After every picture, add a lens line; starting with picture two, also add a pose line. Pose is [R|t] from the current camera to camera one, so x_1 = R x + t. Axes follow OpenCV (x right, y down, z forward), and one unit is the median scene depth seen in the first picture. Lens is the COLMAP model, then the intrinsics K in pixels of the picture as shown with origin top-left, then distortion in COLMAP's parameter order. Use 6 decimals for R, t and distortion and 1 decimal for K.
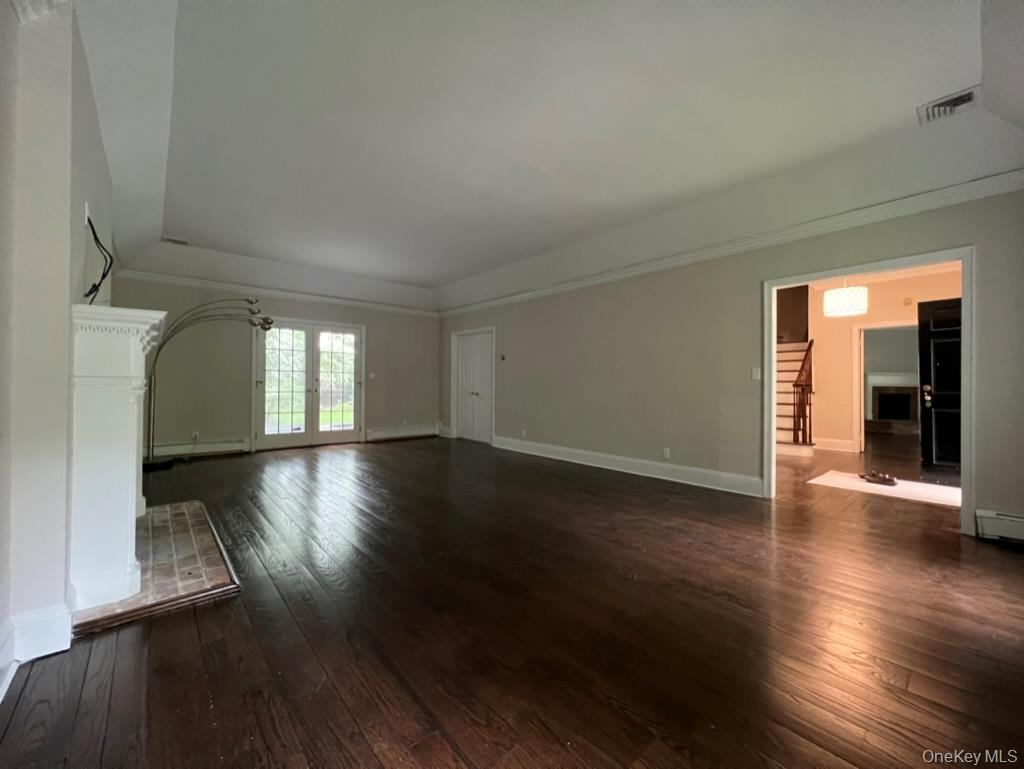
lens RADIAL K [[410.4, 0, 511.4], [0, 410.4, 382.9], [0, 0, 1]] dist [-0.000190, 0.000294]
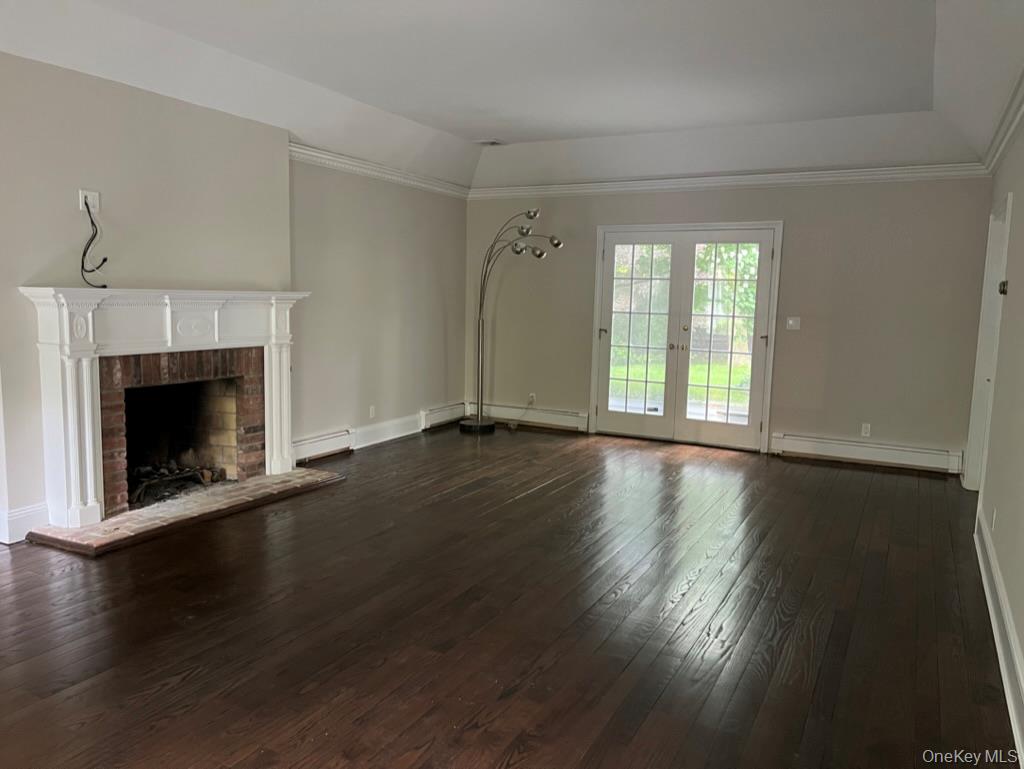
lens RADIAL K [[762.7, 0, 514.2], [0, 762.7, 392.0], [0, 0, 1]] dist [0.087630, -0.102514]
pose [[0.359681, 0.122775, -0.924963, 0.991138], [-0.018233, 0.992041, 0.124589, -0.110737], [0.932897, -0.027948, 0.359056, 0.888776]]
